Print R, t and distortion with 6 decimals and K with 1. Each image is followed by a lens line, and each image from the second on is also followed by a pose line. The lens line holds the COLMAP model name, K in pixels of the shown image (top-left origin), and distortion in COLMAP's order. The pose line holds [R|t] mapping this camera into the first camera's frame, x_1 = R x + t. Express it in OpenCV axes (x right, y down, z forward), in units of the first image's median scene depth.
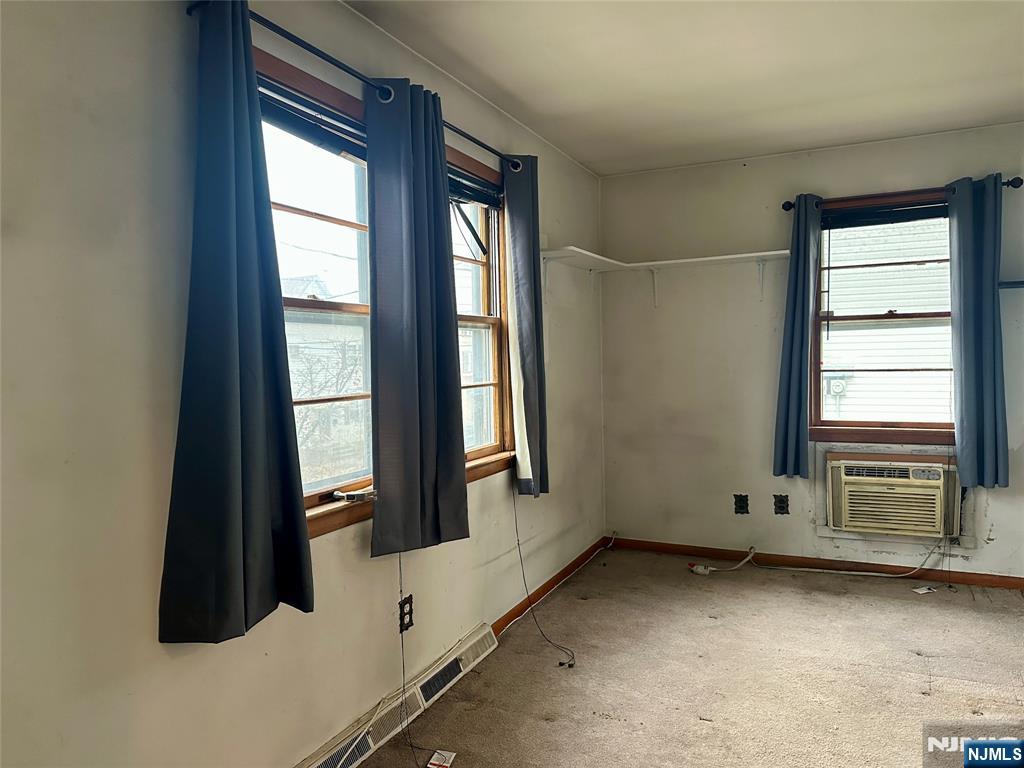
lens RADIAL K [[724.8, 0, 512.0], [0, 724.8, 384.0], [0, 0, 1]] dist [0.136883, -0.158431]
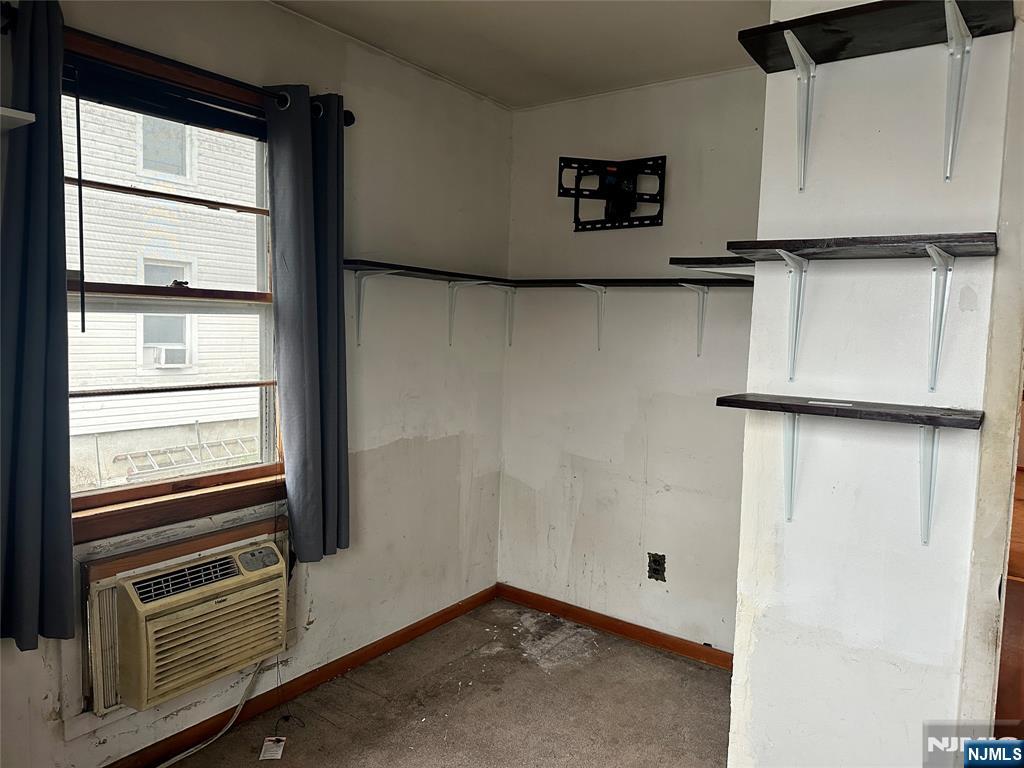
lens RADIAL K [[716.1, 0, 512.0], [0, 716.1, 384.0], [0, 0, 1]] dist [0.003301, 0.001409]
pose [[0.185434, -0.058292, 0.980926, 0.025511], [0.002400, 0.998263, 0.058869, -0.054421], [-0.982654, -0.008562, 0.185252, 0.668067]]
